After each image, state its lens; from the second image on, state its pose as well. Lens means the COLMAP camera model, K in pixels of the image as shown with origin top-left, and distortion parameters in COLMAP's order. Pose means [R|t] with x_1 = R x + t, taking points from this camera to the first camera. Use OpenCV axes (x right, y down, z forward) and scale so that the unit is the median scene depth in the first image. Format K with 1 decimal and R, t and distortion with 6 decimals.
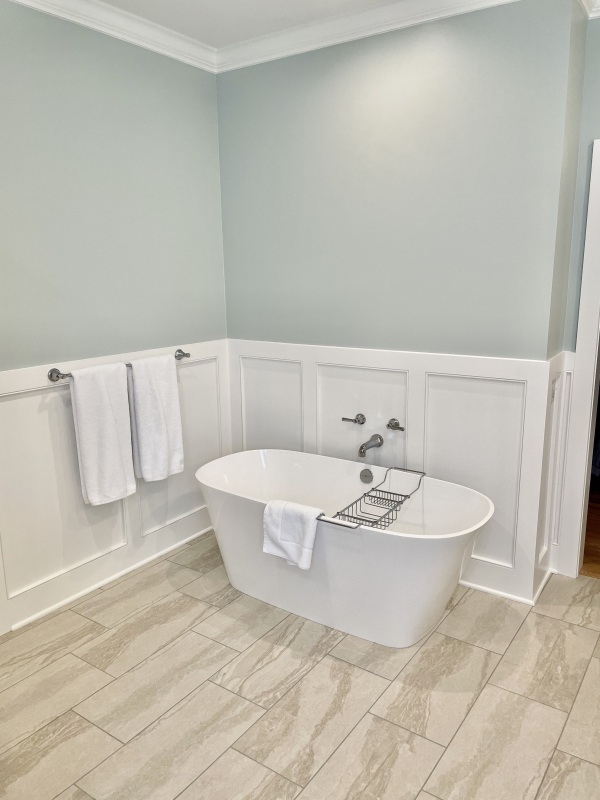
lens RADIAL K [[613.5, 0, 301.0], [0, 613.5, 400.8], [0, 0, 1]] dist [0.005154, -0.002812]
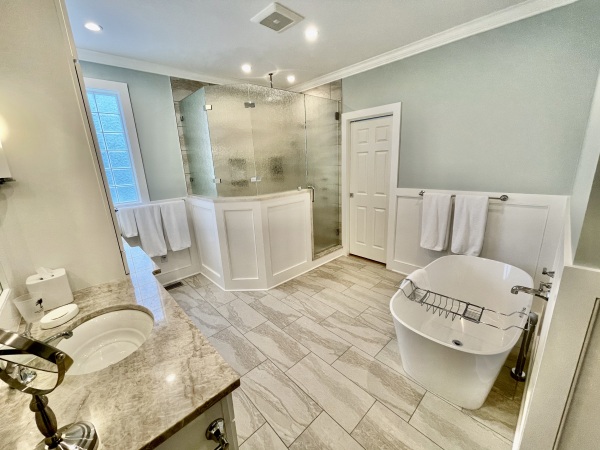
lens RADIAL K [[242.0, 0, 301.1], [0, 242.0, 223.7], [0, 0, 1]] dist [0.000047, 0.000006]
pose [[-0.195310, 0.262511, -0.944956, 0.865058], [-0.165158, 0.940948, 0.295534, -0.167694], [0.966735, 0.213788, -0.140420, 0.799208]]
